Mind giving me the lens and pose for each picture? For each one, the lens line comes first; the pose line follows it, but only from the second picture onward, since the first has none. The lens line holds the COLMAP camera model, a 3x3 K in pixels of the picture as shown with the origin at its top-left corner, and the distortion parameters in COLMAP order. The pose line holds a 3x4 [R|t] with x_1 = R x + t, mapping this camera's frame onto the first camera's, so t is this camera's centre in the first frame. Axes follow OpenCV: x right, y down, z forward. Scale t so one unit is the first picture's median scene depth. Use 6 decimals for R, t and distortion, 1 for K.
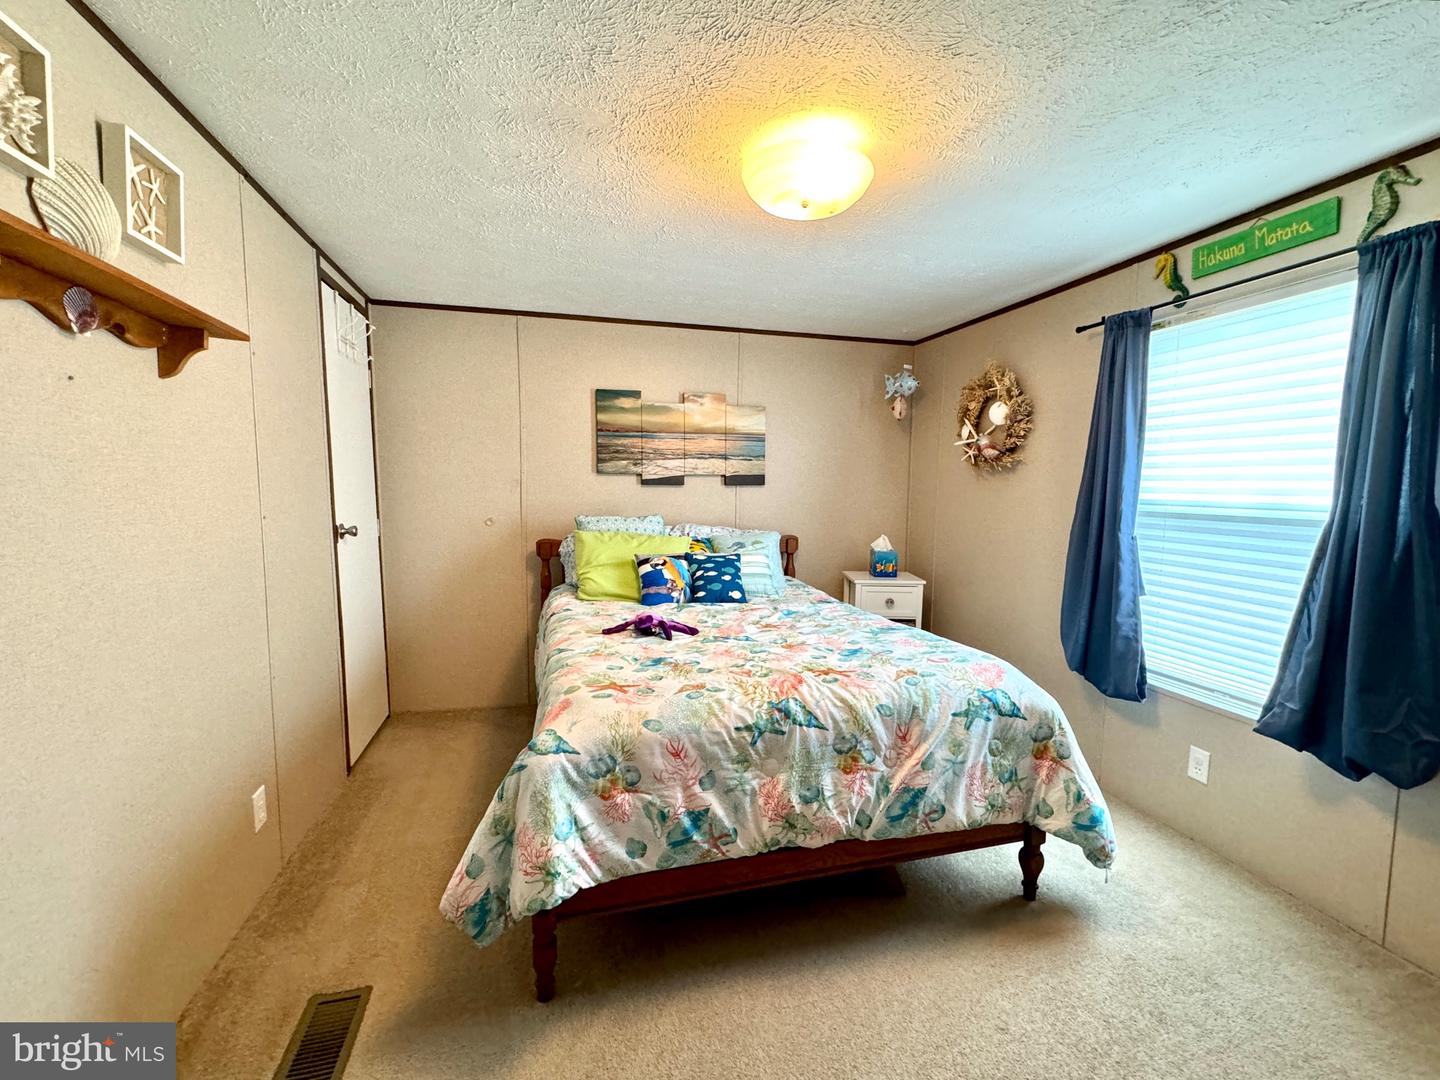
lens RADIAL K [[598.3, 0, 720.5], [0, 598.3, 538.7], [0, 0, 1]] dist [-0.004266, 0.000454]
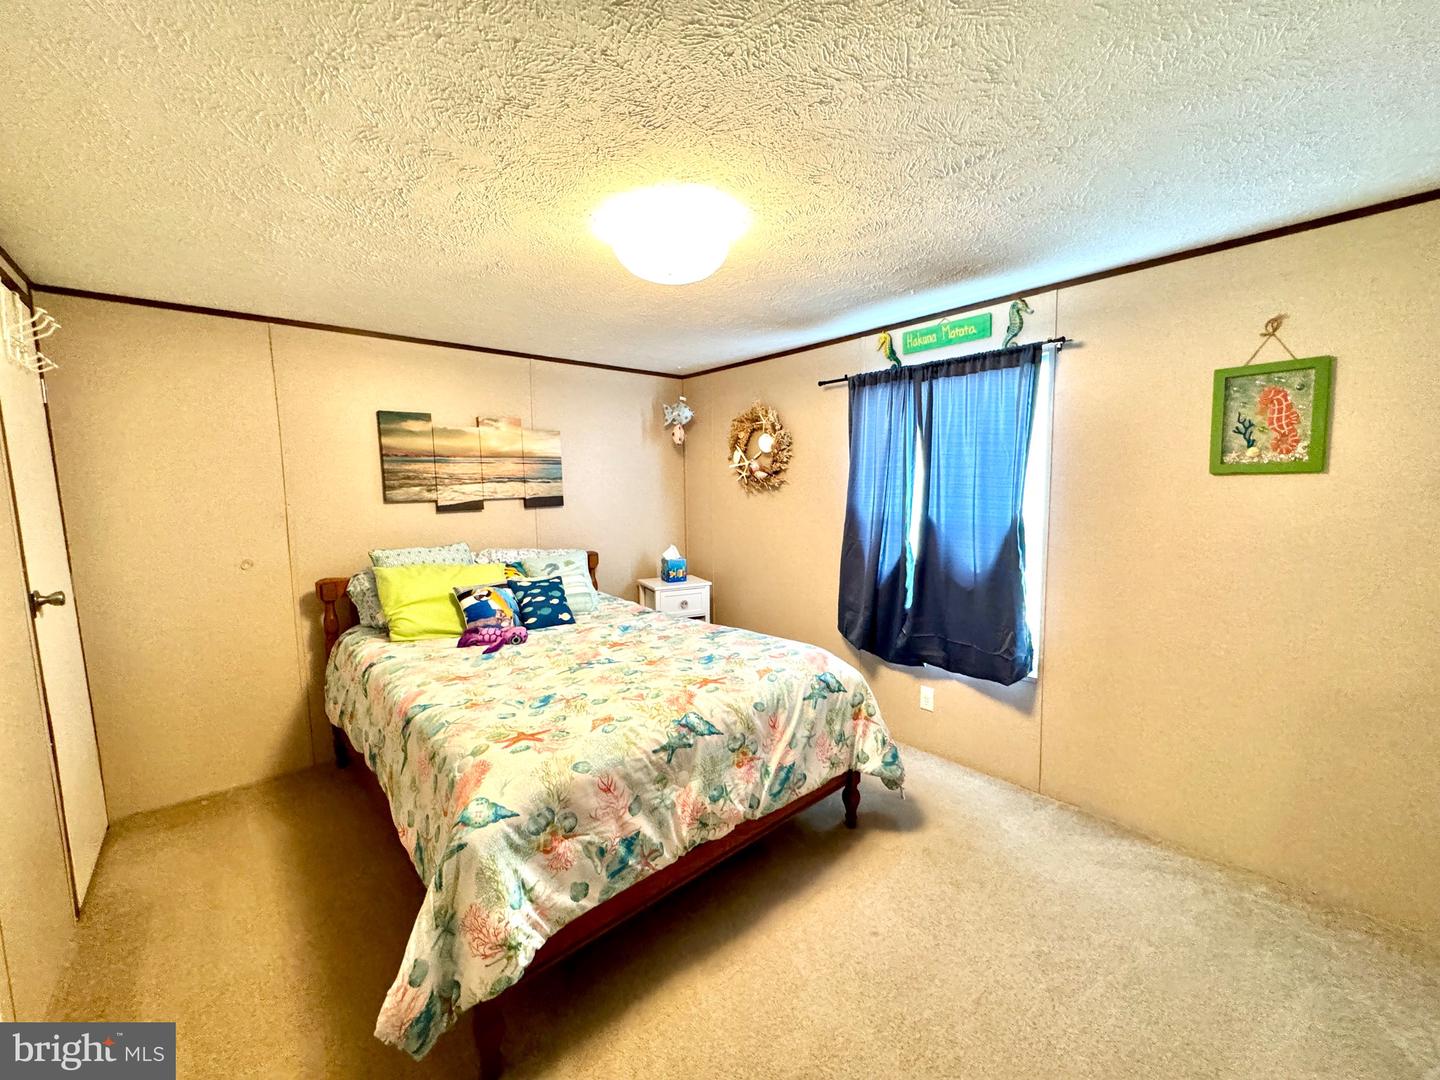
lens RADIAL K [[548.2, 0, 714.7], [0, 548.2, 542.2], [0, 0, 1]] dist [-0.001163, -0.000548]
pose [[0.903588, -0.067845, 0.422997, -0.206353], [0.065495, 0.997650, 0.020108, -0.058304], [-0.423367, 0.009535, 0.905908, 0.033111]]
